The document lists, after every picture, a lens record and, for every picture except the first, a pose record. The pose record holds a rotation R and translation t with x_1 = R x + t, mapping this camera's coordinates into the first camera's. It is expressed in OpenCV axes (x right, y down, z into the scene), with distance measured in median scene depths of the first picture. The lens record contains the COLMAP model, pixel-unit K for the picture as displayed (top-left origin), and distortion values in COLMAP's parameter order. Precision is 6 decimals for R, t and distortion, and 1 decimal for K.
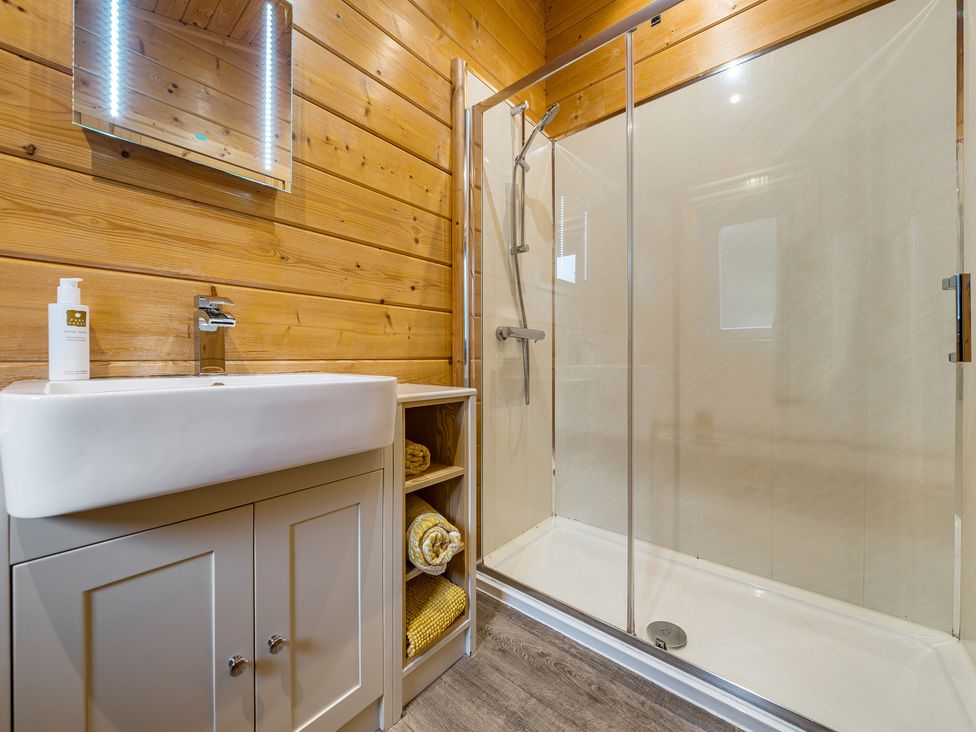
lens RADIAL K [[376.6, 0, 487.9], [0, 376.6, 358.8], [0, 0, 1]] dist [-0.003650, -0.000640]
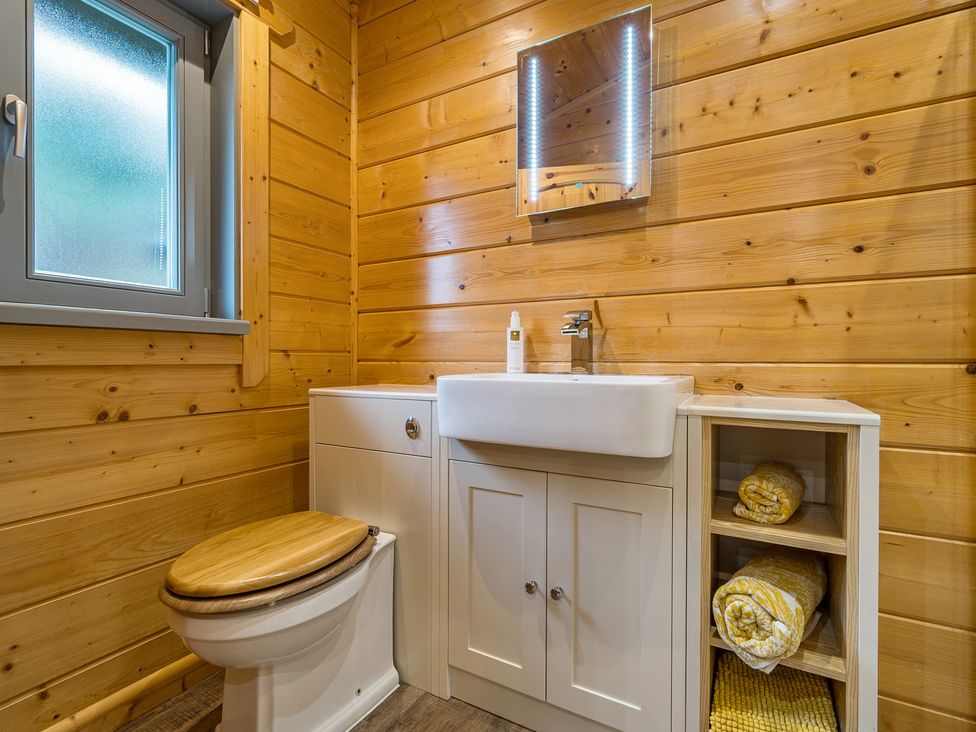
lens RADIAL K [[485.2, 0, 480.4], [0, 485.2, 358.5], [0, 0, 1]] dist [0.002291, -0.001101]
pose [[0.170824, -0.002078, -0.985299, 0.664977], [-0.006132, 0.999976, -0.003172, 0.000409], [0.985282, 0.006584, 0.170807, 0.331666]]
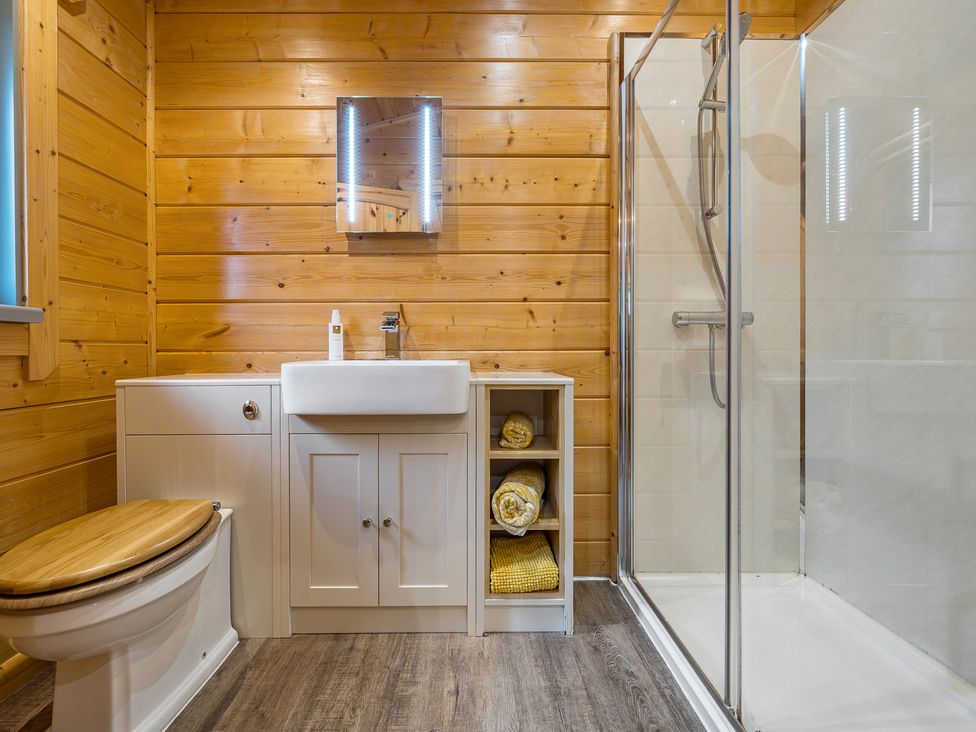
lens RADIAL K [[441.5, 0, 479.6], [0, 441.5, 350.0], [0, 0, 1]] dist [0.002061, -0.001699]
pose [[0.651840, -0.001168, -0.758355, 0.816730], [0.000033, 0.999999, -0.001511, 0.003919], [0.758356, 0.000960, 0.651840, 0.026135]]
